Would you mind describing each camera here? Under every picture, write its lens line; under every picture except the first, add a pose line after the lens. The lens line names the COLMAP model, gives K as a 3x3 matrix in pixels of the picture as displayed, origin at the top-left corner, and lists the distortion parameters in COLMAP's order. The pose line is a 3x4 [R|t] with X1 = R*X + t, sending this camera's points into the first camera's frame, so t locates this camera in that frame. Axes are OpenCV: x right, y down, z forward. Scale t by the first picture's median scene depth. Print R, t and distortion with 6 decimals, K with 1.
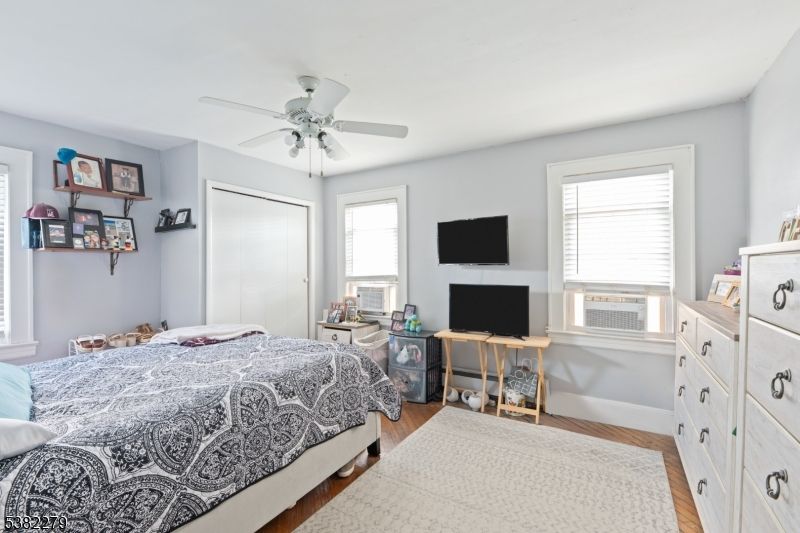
lens RADIAL K [[361.4, 0, 404.6], [0, 361.4, 268.6], [0, 0, 1]] dist [-0.002151, 0.000106]
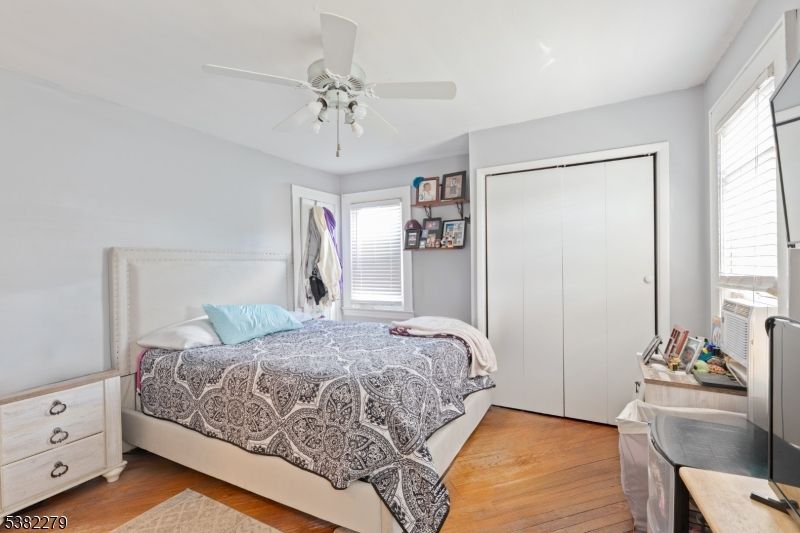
lens RADIAL K [[361.4, 0, 404.0], [0, 361.4, 266.7], [0, 0, 1]] dist [-0.002151, 0.000106]
pose [[0.041154, 0.011989, -0.999081, 0.466918], [0.014493, 0.999816, 0.012595, -0.004082], [0.999048, -0.014998, 0.040973, 0.883624]]
